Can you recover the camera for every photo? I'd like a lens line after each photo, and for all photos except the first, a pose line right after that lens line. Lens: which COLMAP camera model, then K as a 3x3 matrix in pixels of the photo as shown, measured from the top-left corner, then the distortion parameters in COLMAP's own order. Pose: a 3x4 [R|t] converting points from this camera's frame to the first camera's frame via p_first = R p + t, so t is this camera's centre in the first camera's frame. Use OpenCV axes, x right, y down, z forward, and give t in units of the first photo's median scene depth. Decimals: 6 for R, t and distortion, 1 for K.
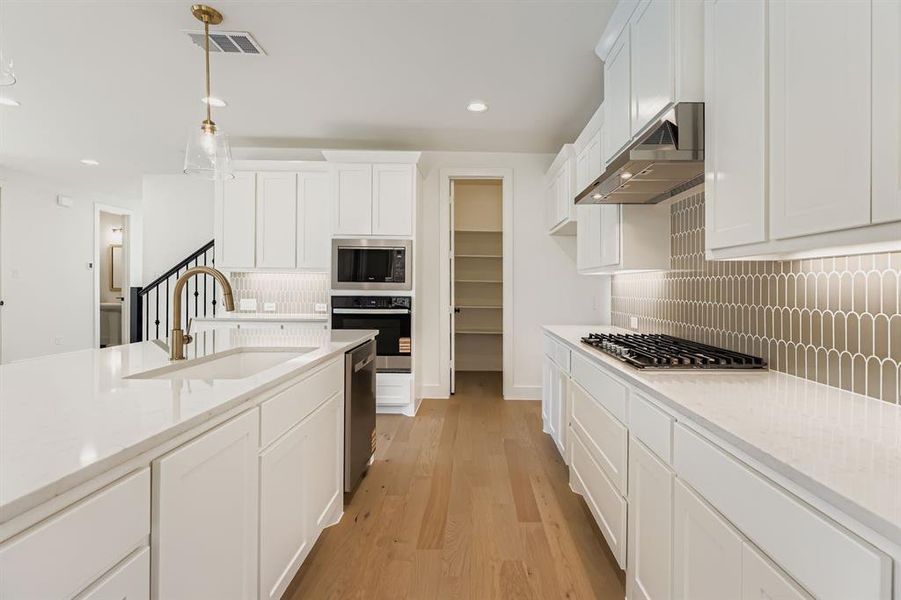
lens RADIAL K [[410.6, 0, 487.7], [0, 410.6, 294.3], [0, 0, 1]] dist [-0.001137, 0.002022]
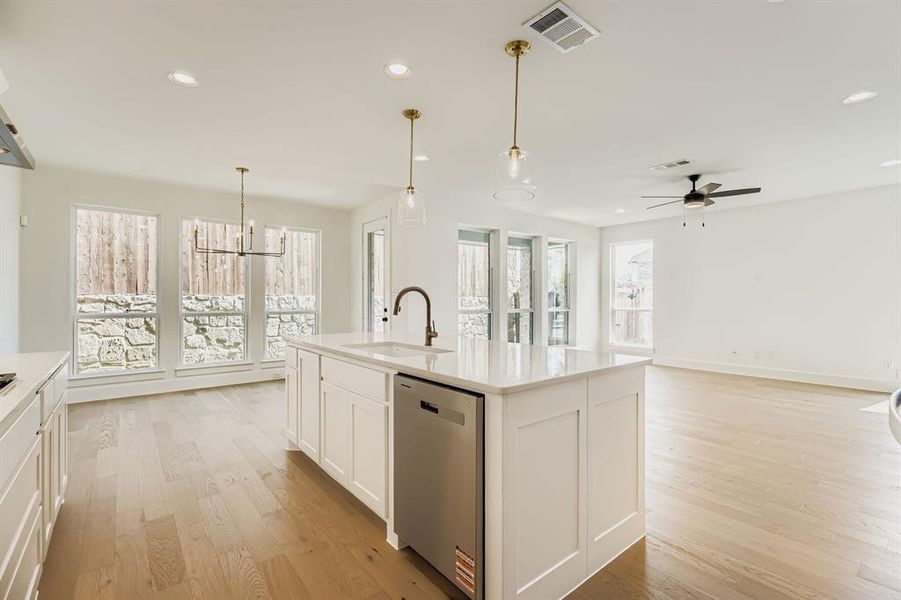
lens RADIAL K [[410.6, 0, 452.9], [0, 410.6, 301.7], [0, 0, 1]] dist [-0.001137, 0.002022]
pose [[-0.798137, -0.007171, -0.602433, 0.054785], [-0.019697, 0.999705, 0.014195, -0.015139], [0.602154, 0.023196, -0.798043, 1.001492]]
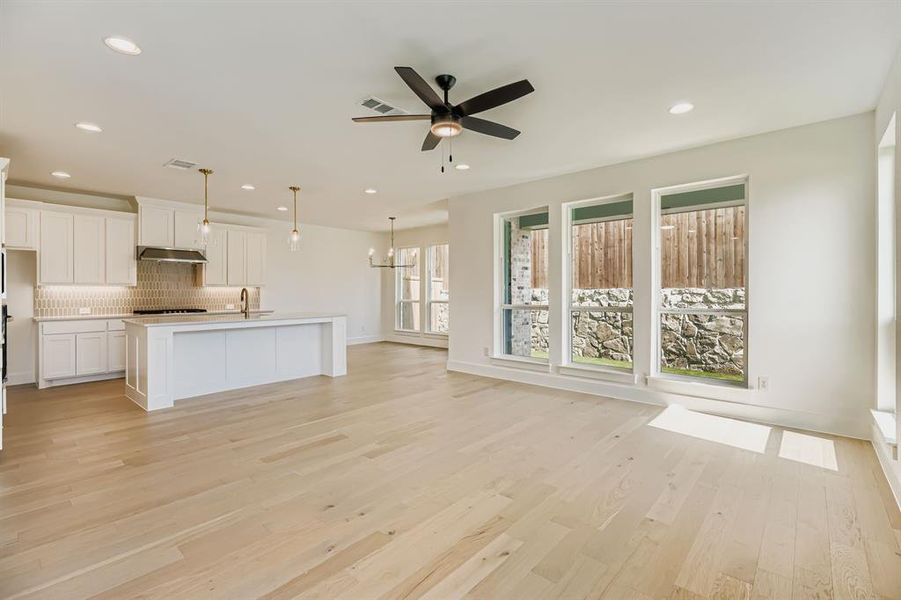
lens RADIAL K [[410.6, 0, 455.3], [0, 410.6, 293.8], [0, 0, 1]] dist [-0.001137, 0.002022]
pose [[-0.728832, -0.011333, 0.684599, -1.840069], [0.008384, 0.999640, 0.025475, -0.039397], [-0.684641, 0.024307, -0.728475, 0.969719]]
